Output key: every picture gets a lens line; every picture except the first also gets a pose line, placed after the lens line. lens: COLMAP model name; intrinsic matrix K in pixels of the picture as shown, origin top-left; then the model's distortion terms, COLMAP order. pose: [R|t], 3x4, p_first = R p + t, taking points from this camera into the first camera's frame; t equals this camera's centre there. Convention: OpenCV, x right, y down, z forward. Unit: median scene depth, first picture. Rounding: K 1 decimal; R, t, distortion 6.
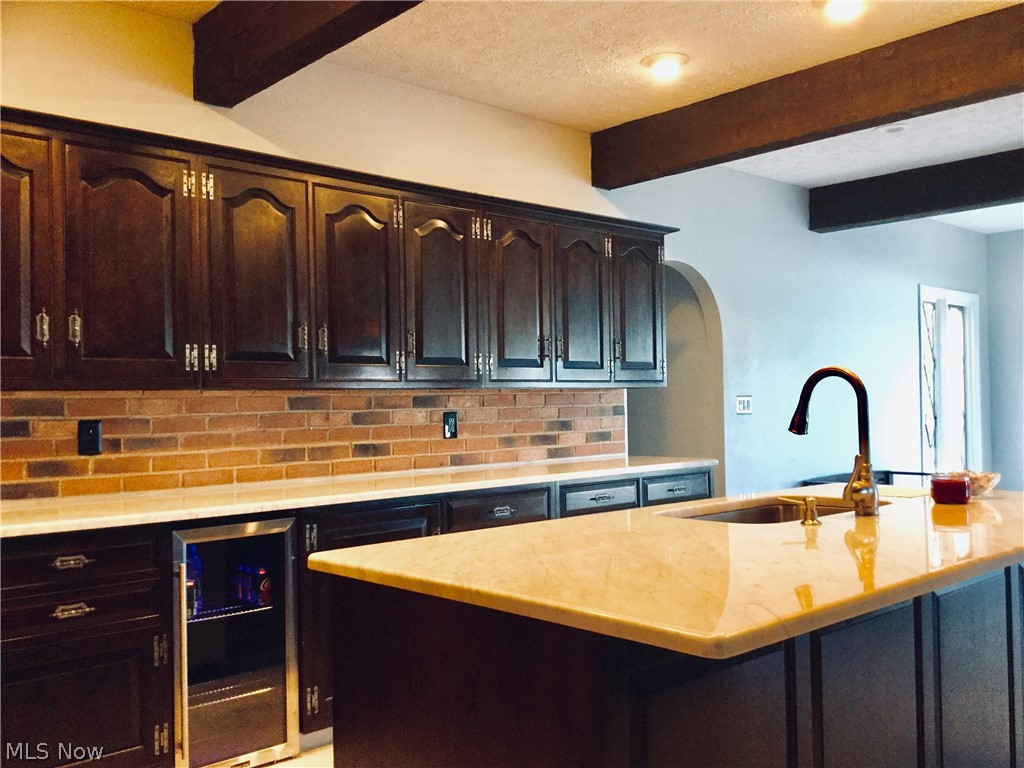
lens RADIAL K [[926.1, 0, 511.9], [0, 926.1, 381.3], [0, 0, 1]] dist [0.106303, 0.007429]
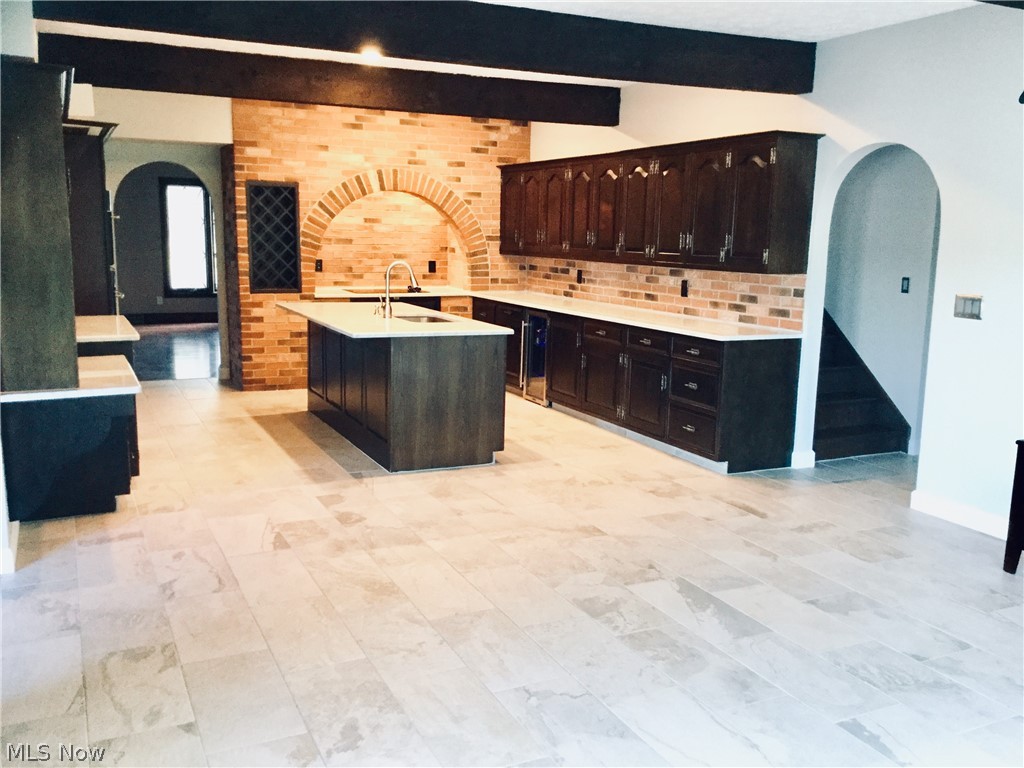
lens RADIAL K [[926.1, 0, 512.3], [0, 926.1, 386.7], [0, 0, 1]] dist [0.106303, 0.007429]
pose [[-0.283544, 0.162899, -0.945022, 1.737466], [-0.004232, 0.985244, 0.171102, -0.066234], [0.958950, 0.052514, -0.278670, 1.299684]]
